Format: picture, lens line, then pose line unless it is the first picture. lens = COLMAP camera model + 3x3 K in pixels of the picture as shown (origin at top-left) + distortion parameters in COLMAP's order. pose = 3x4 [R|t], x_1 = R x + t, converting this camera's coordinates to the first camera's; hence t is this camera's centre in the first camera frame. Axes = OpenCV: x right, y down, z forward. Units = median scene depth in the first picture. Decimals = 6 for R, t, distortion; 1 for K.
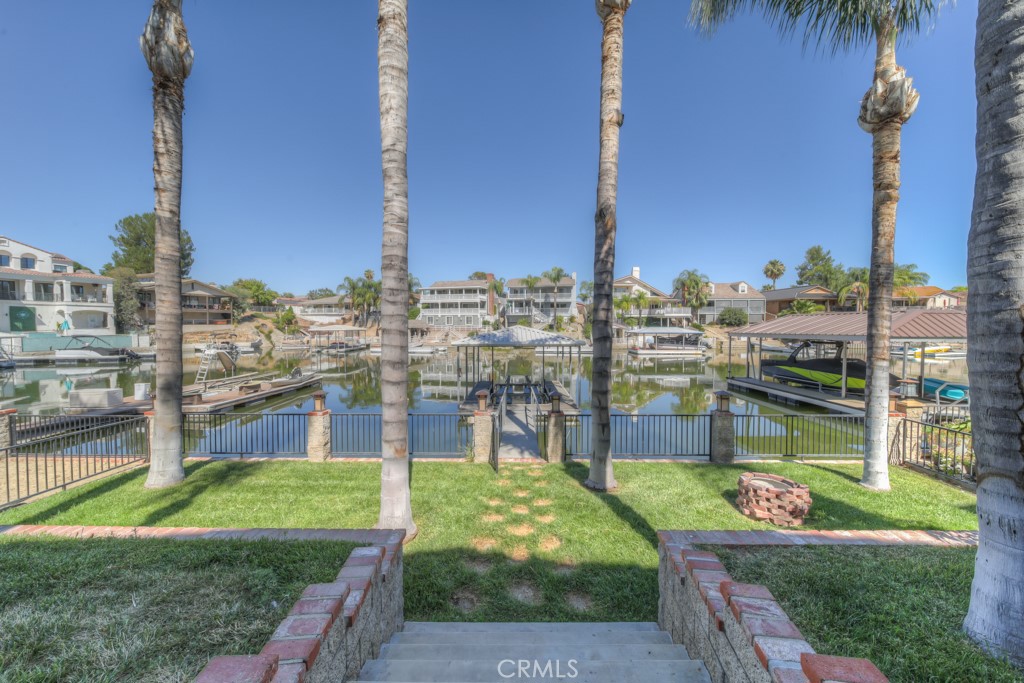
lens RADIAL K [[359.5, 0, 512.9], [0, 359.5, 343.0], [0, 0, 1]] dist [-0.000487, -0.000272]
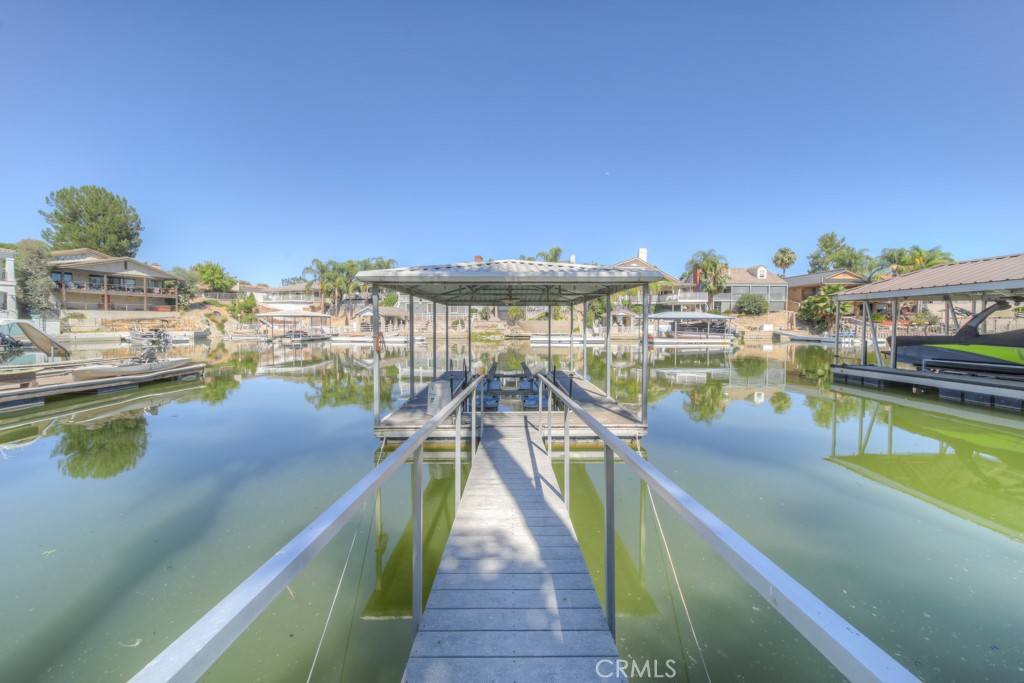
lens RADIAL K [[362.2, 0, 512.0], [0, 362.2, 341.5], [0, 0, 1]] dist [-0.001650, -0.000435]
pose [[0.999780, 0.001324, 0.020953, 0.001802], [-0.001364, 0.999997, 0.001932, 0.017452], [-0.020951, -0.001960, 0.999779, 0.117782]]
